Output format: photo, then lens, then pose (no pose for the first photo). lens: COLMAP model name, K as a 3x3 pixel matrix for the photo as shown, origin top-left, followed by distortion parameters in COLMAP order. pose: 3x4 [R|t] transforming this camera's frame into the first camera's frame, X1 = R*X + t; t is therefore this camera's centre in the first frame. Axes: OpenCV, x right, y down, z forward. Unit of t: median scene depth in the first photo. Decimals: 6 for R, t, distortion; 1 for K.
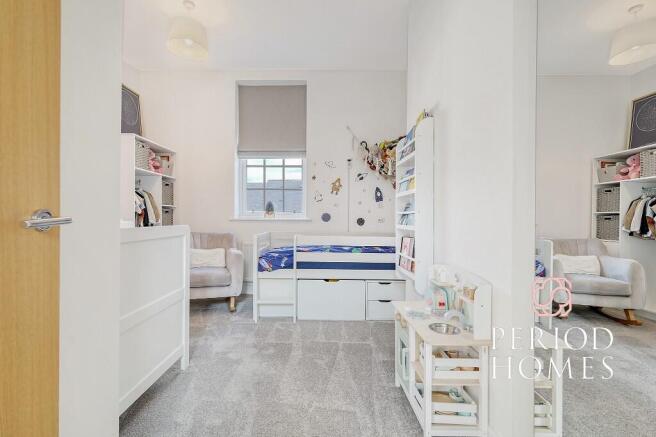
lens RADIAL K [[287.0, 0, 317.9], [0, 287.0, 218.9], [0, 0, 1]] dist [0.002324, 0.000229]
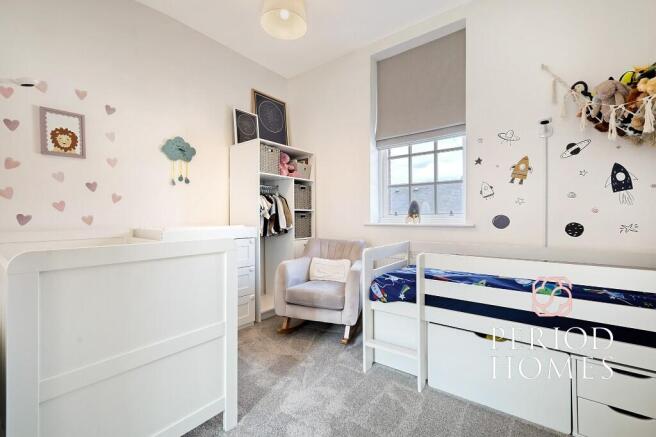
lens RADIAL K [[287.0, 0, 317.9], [0, 287.0, 218.9], [0, 0, 1]] dist [0.002324, 0.000229]
pose [[0.798441, -0.007698, -0.602023, 0.092351], [0.005895, 0.999970, -0.004968, -0.011567], [0.602044, 0.000418, 0.798463, 0.272499]]
